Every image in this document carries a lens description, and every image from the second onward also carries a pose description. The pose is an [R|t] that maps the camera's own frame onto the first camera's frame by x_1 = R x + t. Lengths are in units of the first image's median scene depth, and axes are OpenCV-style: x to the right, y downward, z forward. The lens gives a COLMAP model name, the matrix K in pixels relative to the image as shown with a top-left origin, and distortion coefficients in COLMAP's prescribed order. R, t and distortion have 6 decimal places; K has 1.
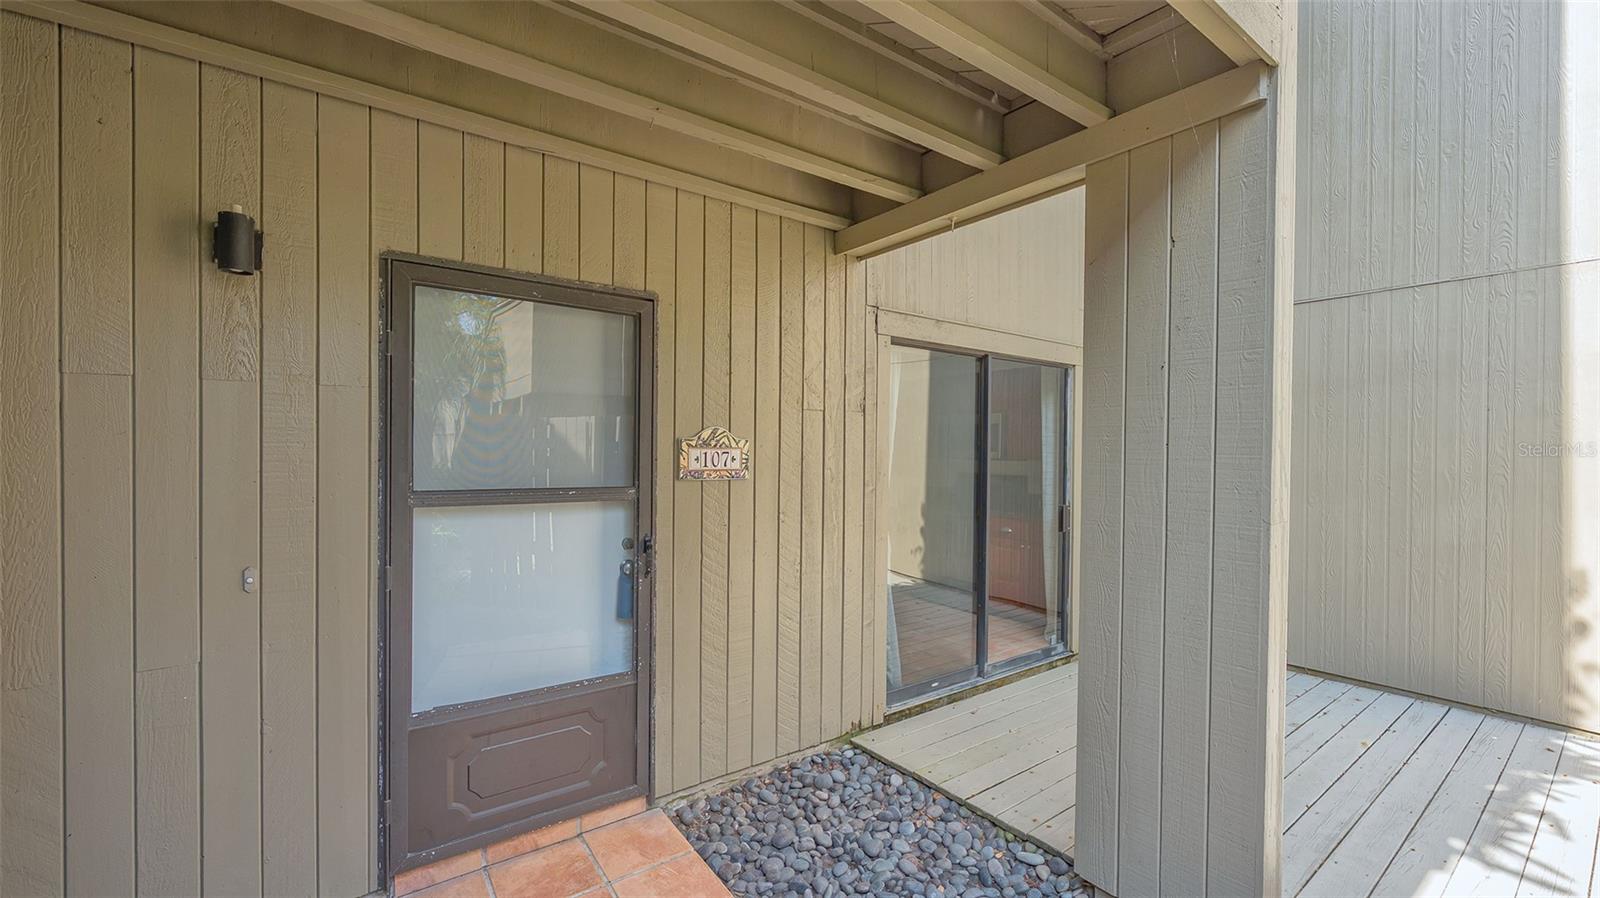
lens RADIAL K [[644.5, 0, 799.8], [0, 644.5, 453.6], [0, 0, 1]] dist [0.000280, 0.000342]
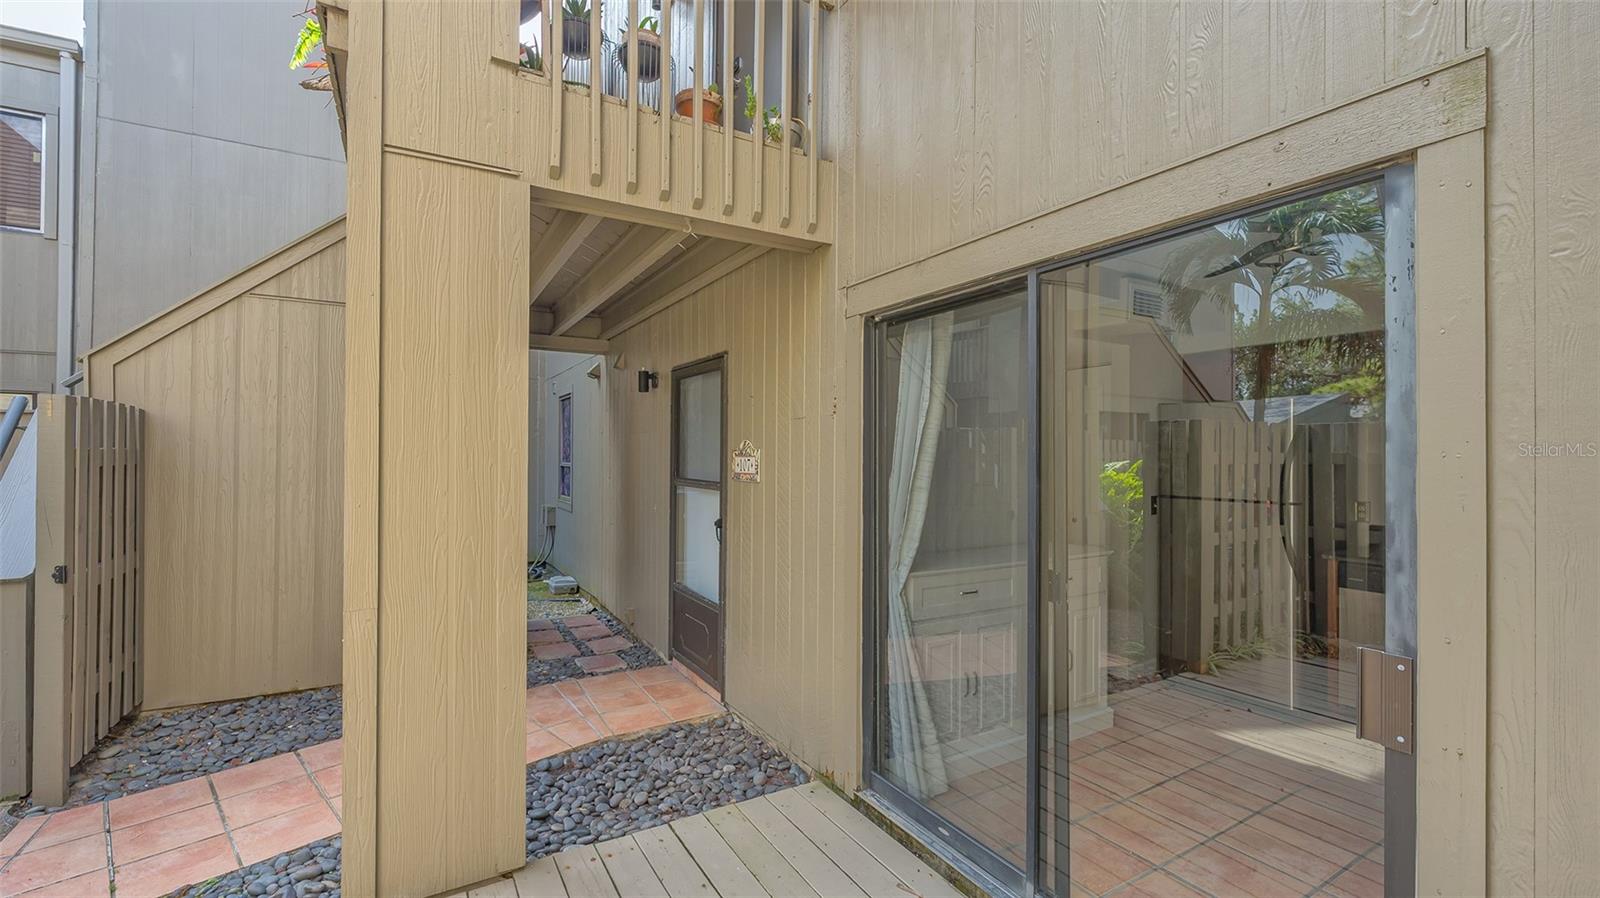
lens RADIAL K [[685.5, 0, 800.0], [0, 685.5, 449.0], [0, 0, 1]] dist [-0.002093, 0.000165]
pose [[-0.120964, -0.022717, -0.992397, 1.222717], [-0.016220, 0.999650, -0.020906, 0.003865], [0.992524, 0.013567, -0.121290, 1.283005]]
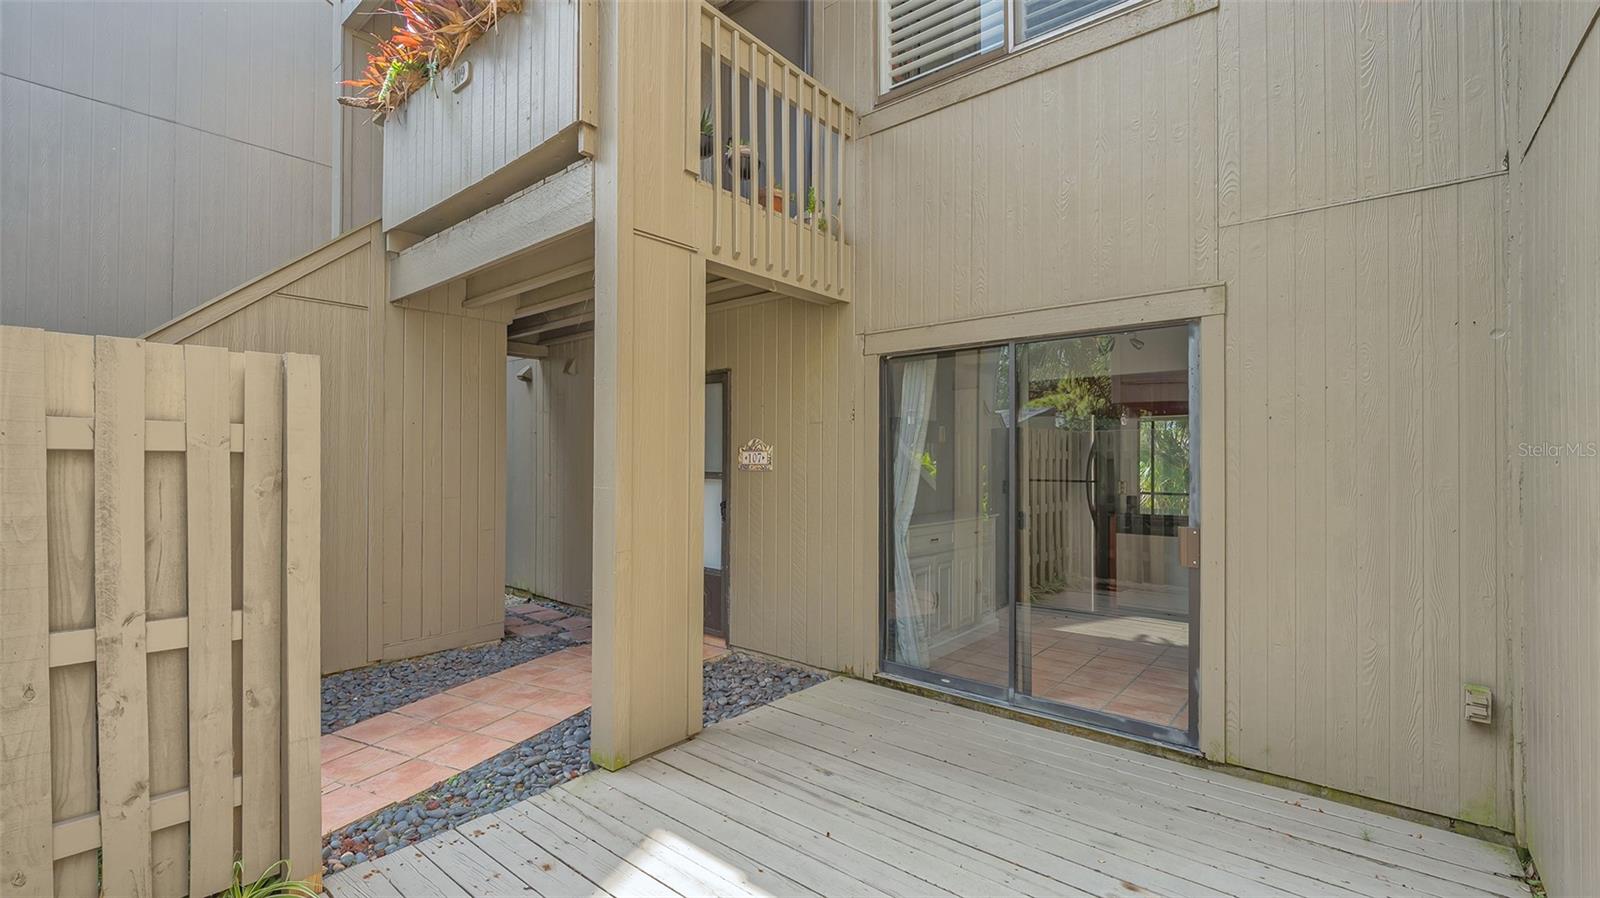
lens RADIAL K [[697.1, 0, 829.7], [0, 697.1, 455.5], [0, 0, 1]] dist [-0.001362, 0.000035]
pose [[0.238509, -0.021964, -0.970892, 1.690045], [-0.008098, 0.999664, -0.024604, 0.045762], [0.971107, 0.013730, 0.238251, 0.761897]]
